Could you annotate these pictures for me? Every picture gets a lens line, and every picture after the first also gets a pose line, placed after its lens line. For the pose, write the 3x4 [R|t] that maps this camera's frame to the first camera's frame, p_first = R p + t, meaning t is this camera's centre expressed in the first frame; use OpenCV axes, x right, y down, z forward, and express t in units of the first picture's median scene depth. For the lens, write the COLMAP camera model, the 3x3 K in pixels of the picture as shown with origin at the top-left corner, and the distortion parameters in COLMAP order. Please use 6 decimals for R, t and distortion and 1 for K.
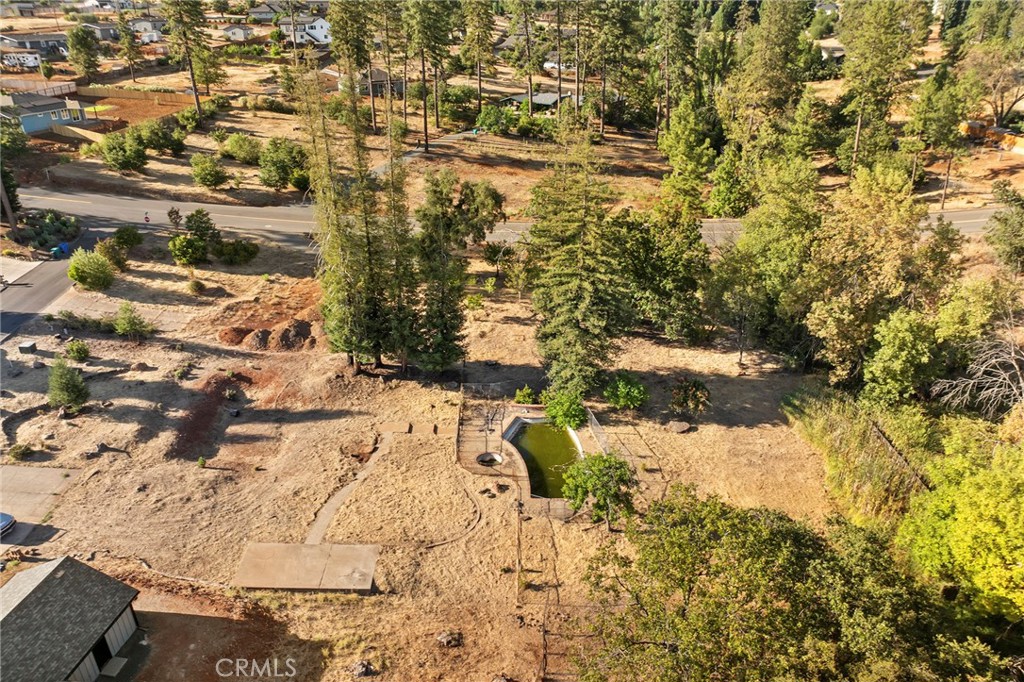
lens RADIAL K [[725.3, 0, 511.5], [0, 725.3, 340.5], [0, 0, 1]] dist [-0.045950, -0.000468]
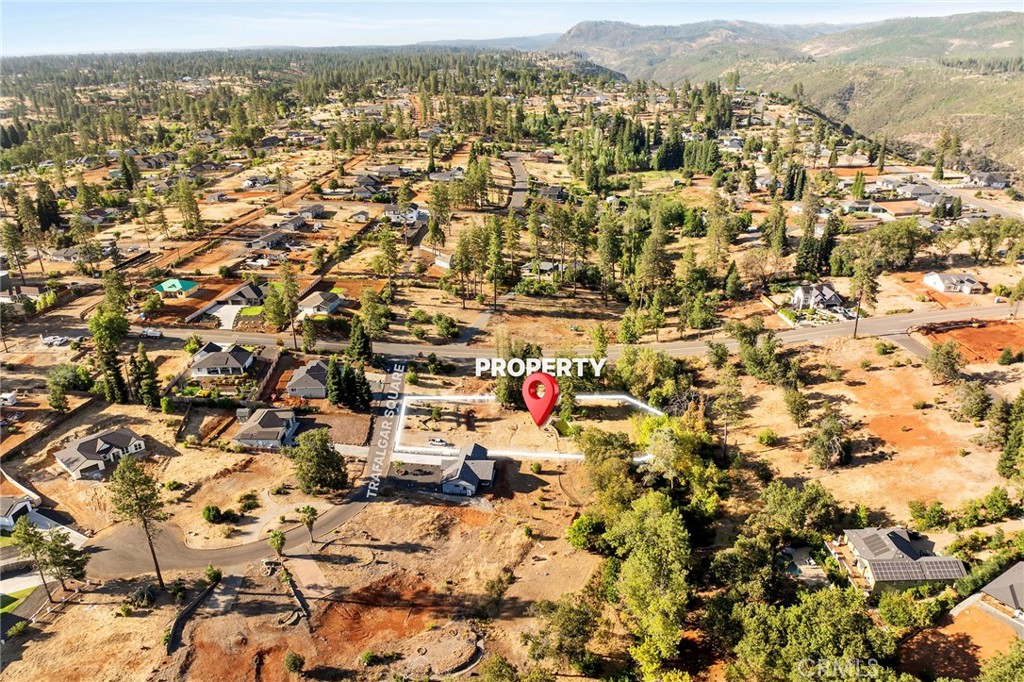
lens RADIAL K [[725.3, 0, 510.4], [0, 725.3, 342.4], [0, 0, 1]] dist [-0.045950, -0.000468]
pose [[0.999372, -0.021272, 0.028332, -0.237093], [0.022937, 0.997945, -0.059822, -0.053109], [-0.027002, 0.060434, 0.997807, -2.084703]]
